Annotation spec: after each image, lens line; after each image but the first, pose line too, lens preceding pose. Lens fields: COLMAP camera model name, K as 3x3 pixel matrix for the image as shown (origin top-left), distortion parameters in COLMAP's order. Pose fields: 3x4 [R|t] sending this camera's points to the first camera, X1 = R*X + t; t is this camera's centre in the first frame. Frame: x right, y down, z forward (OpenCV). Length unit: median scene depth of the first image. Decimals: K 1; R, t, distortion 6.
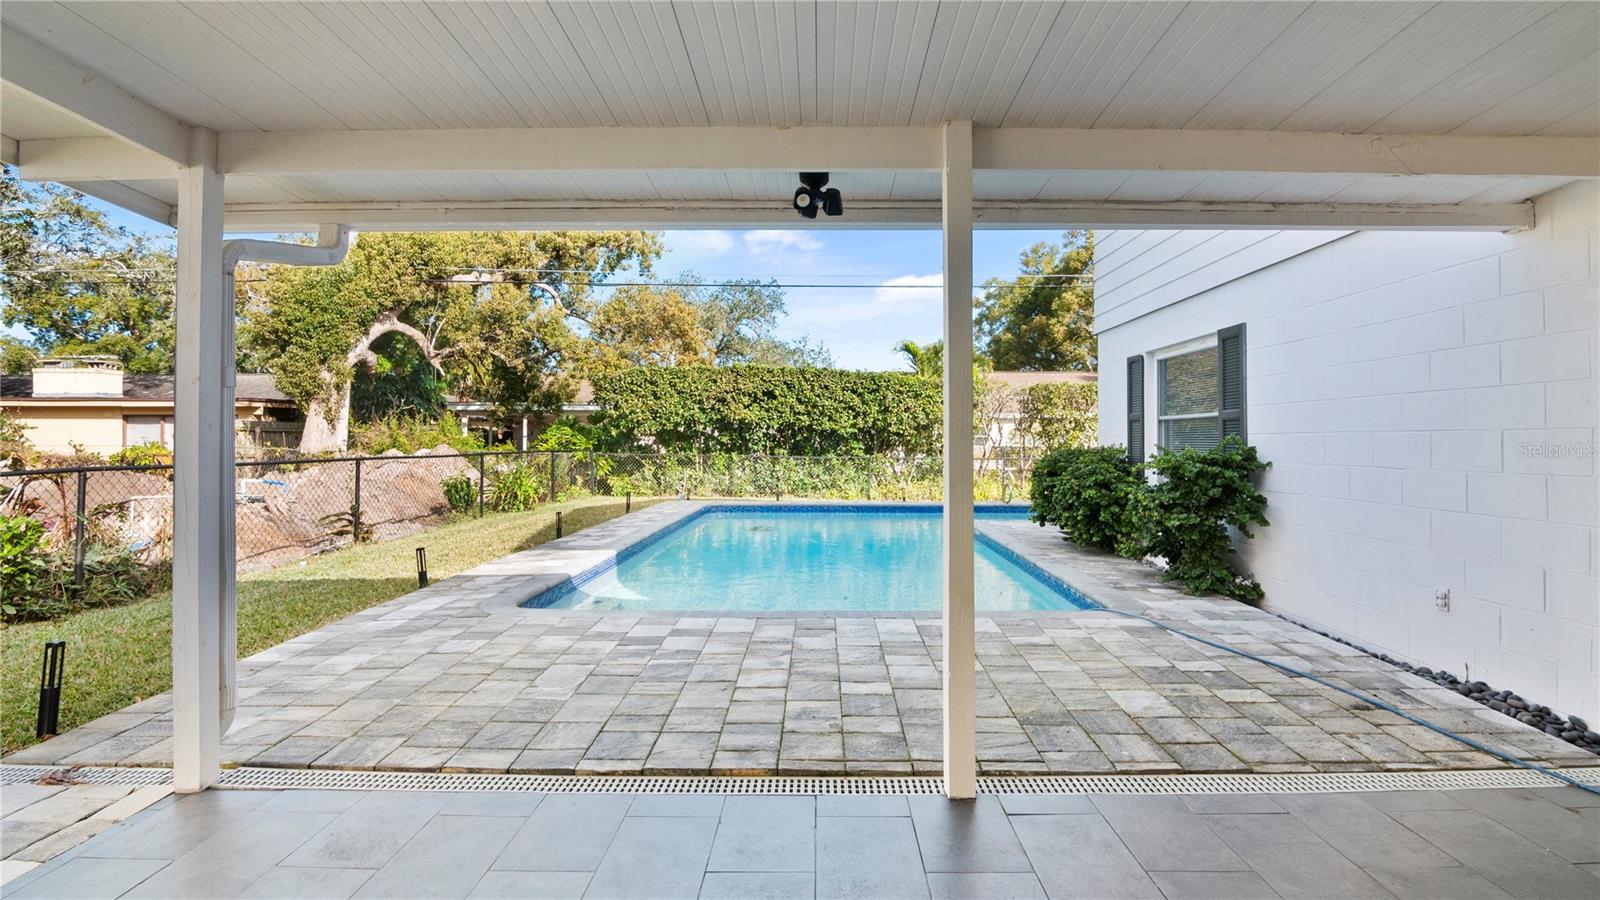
lens RADIAL K [[731.6, 0, 814.3], [0, 731.6, 439.9], [0, 0, 1]] dist [-0.004436, -0.013580]
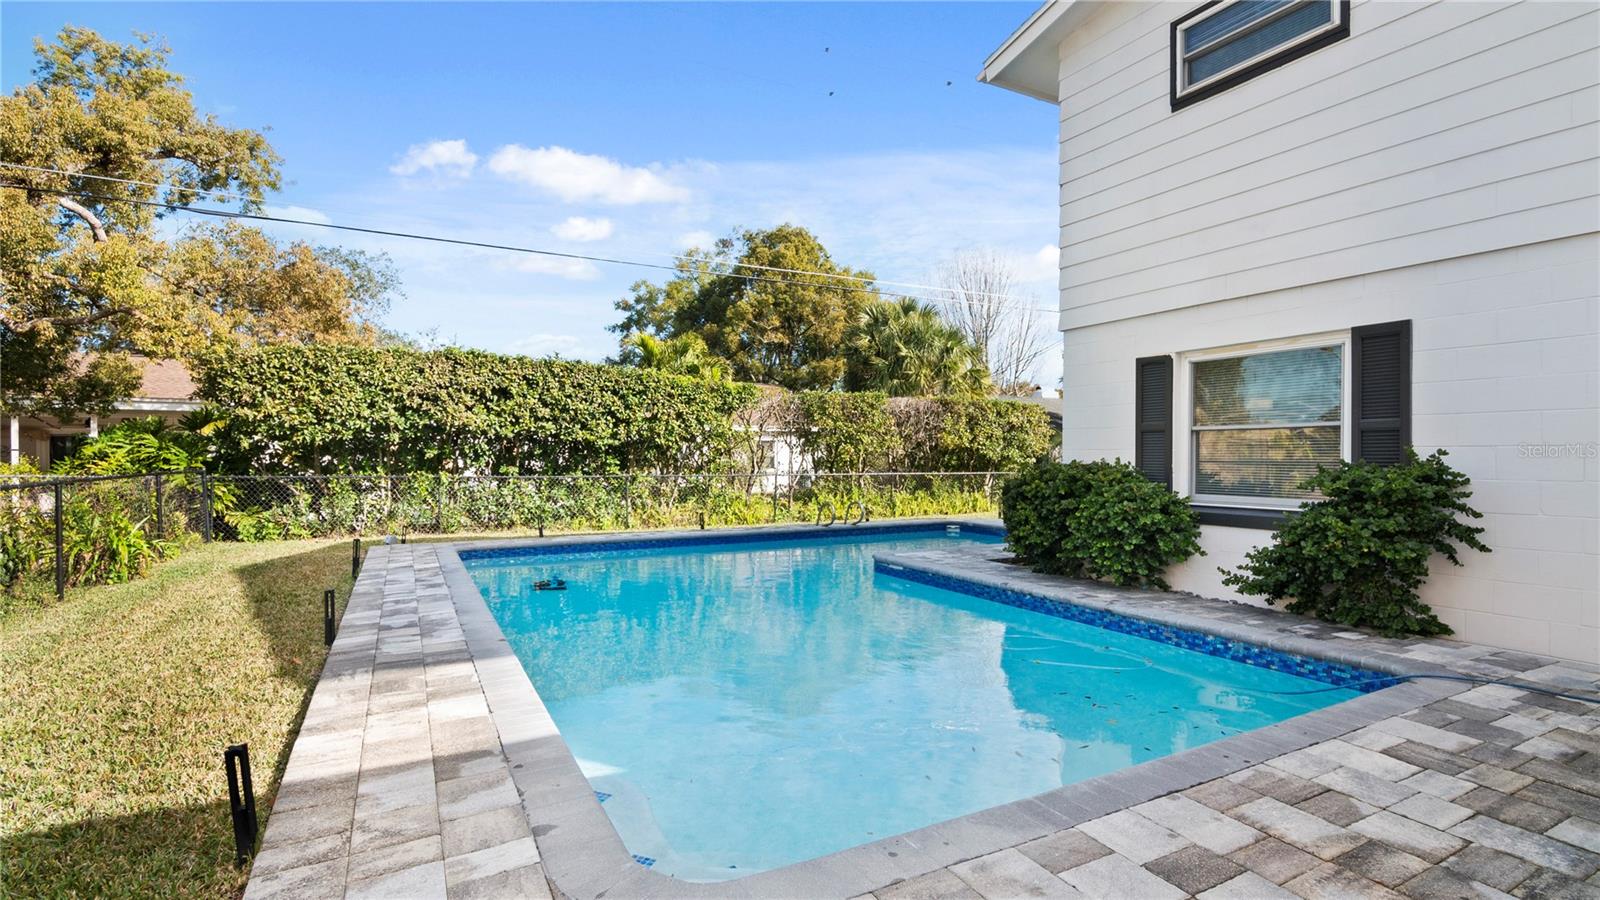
lens RADIAL K [[757.9, 0, 795.7], [0, 757.9, 470.8], [0, 0, 1]] dist [-0.001722, -0.015461]
pose [[0.880959, -0.012728, 0.473022, -0.163660], [0.001906, 0.999726, 0.023351, -0.000488], [-0.473189, -0.019670, 0.880741, 0.186737]]
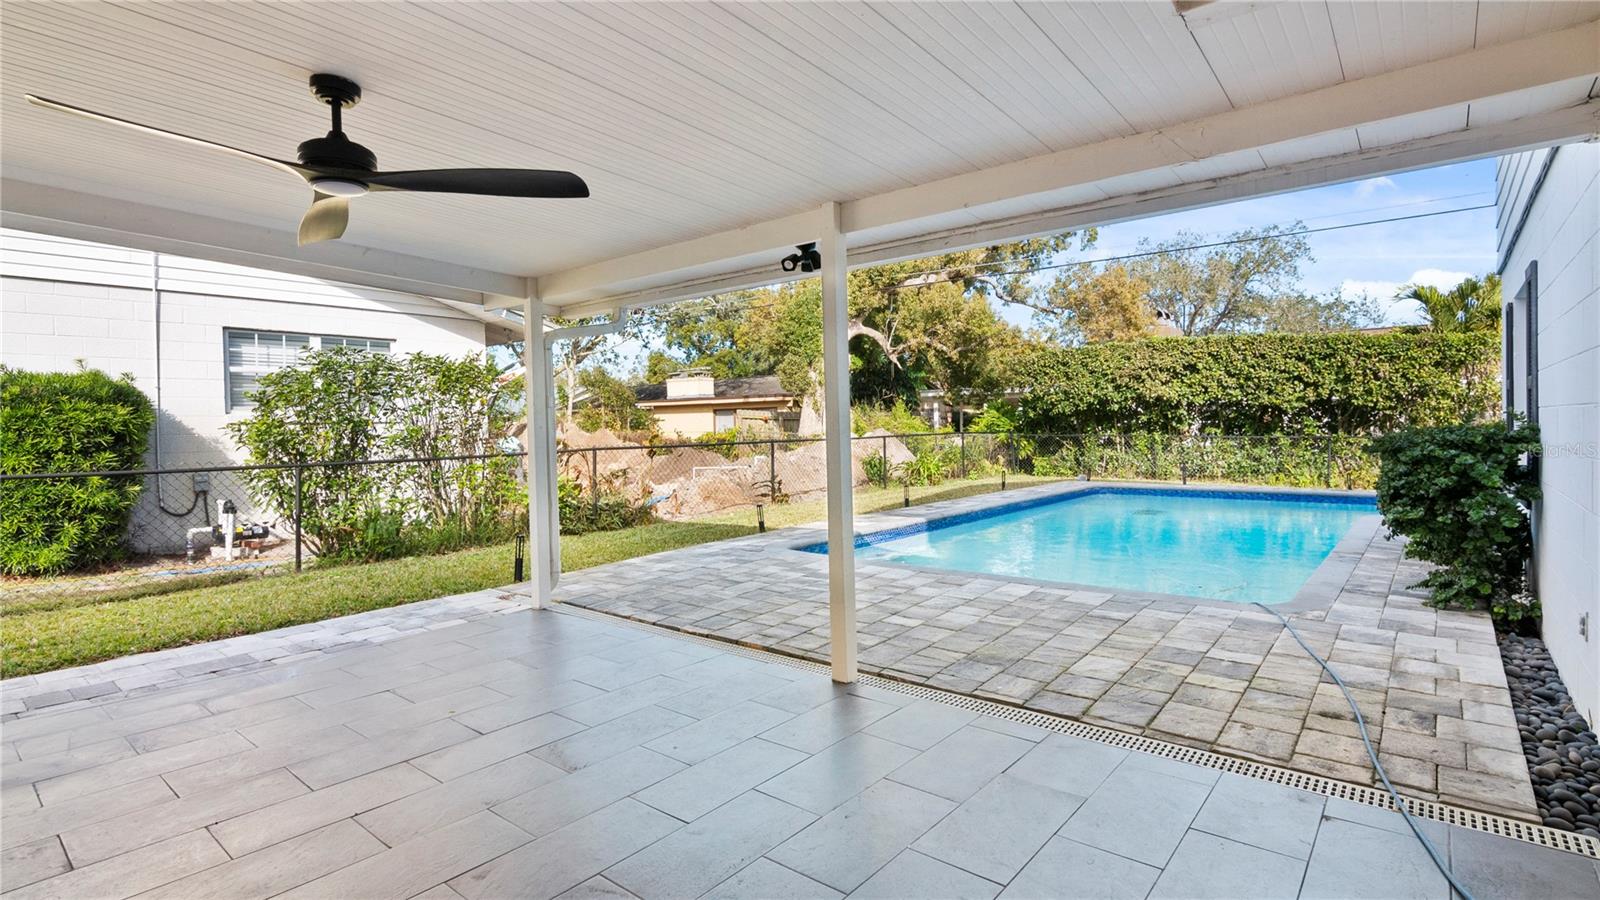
lens RADIAL K [[758.1, 0, 832.6], [0, 758.1, 442.6], [0, 0, 1]] dist [-0.000586, -0.000367]
pose [[0.789572, -0.001976, -0.613655, 0.166206], [0.021104, 0.999491, 0.023935, -0.001656], [0.613295, -0.031849, 0.789211, -0.024276]]
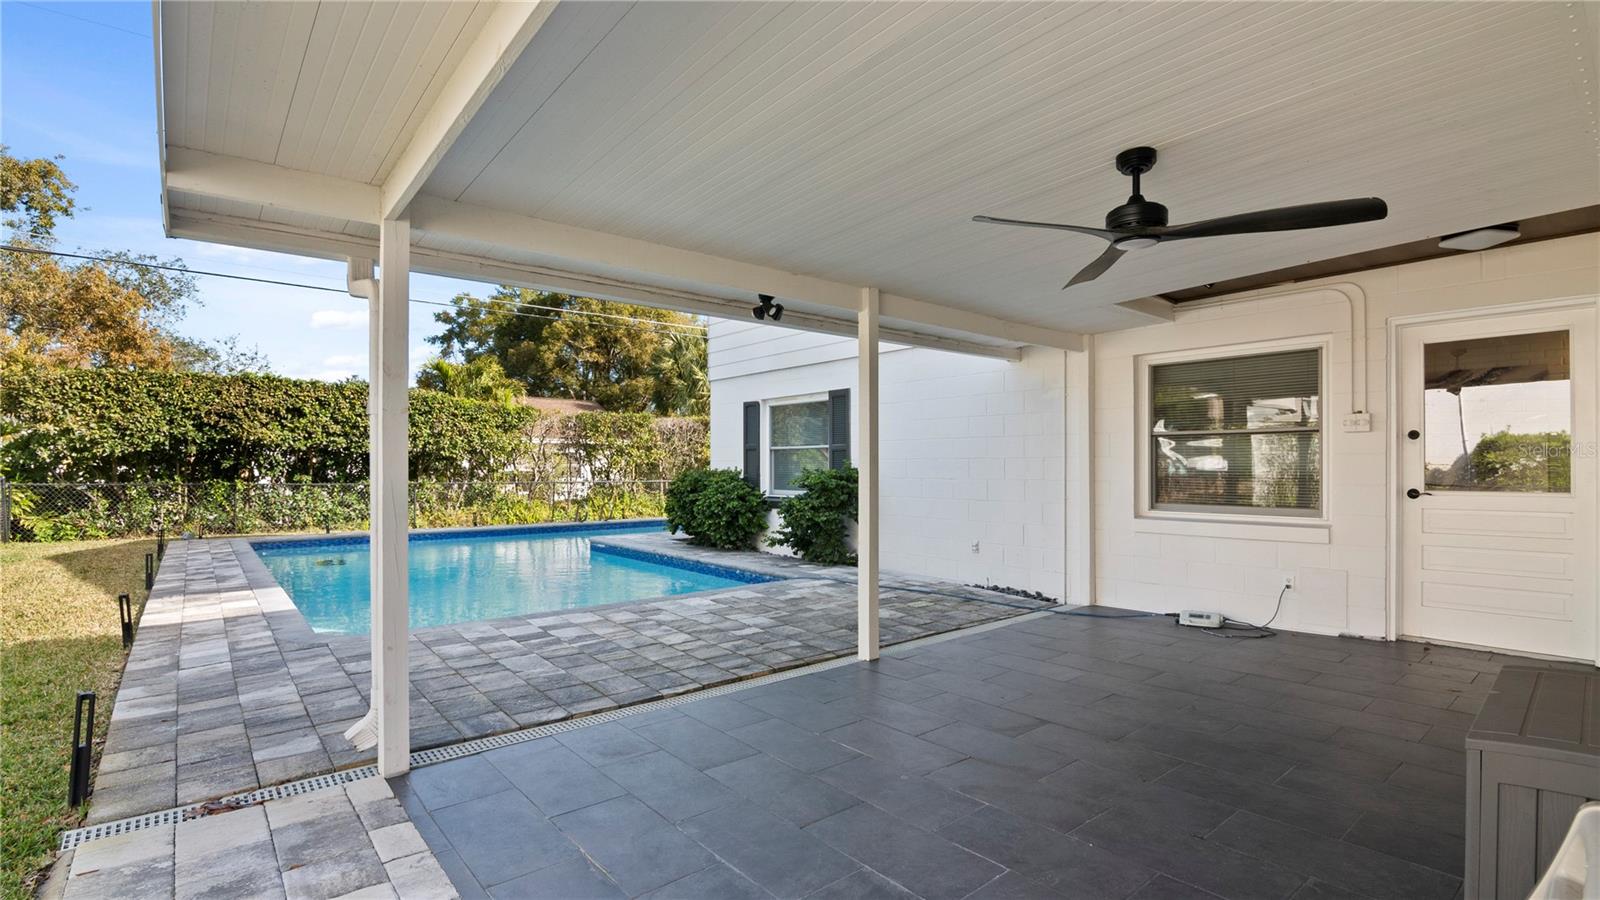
lens RADIAL K [[742.5, 0, 804.2], [0, 742.5, 465.5], [0, 0, 1]] dist [-0.028015, 0.000770]
pose [[0.757587, -0.001792, 0.652732, -0.171635], [0.001039, 0.999998, 0.001540, 0.000524], [-0.652734, -0.000489, 0.757587, -0.043467]]
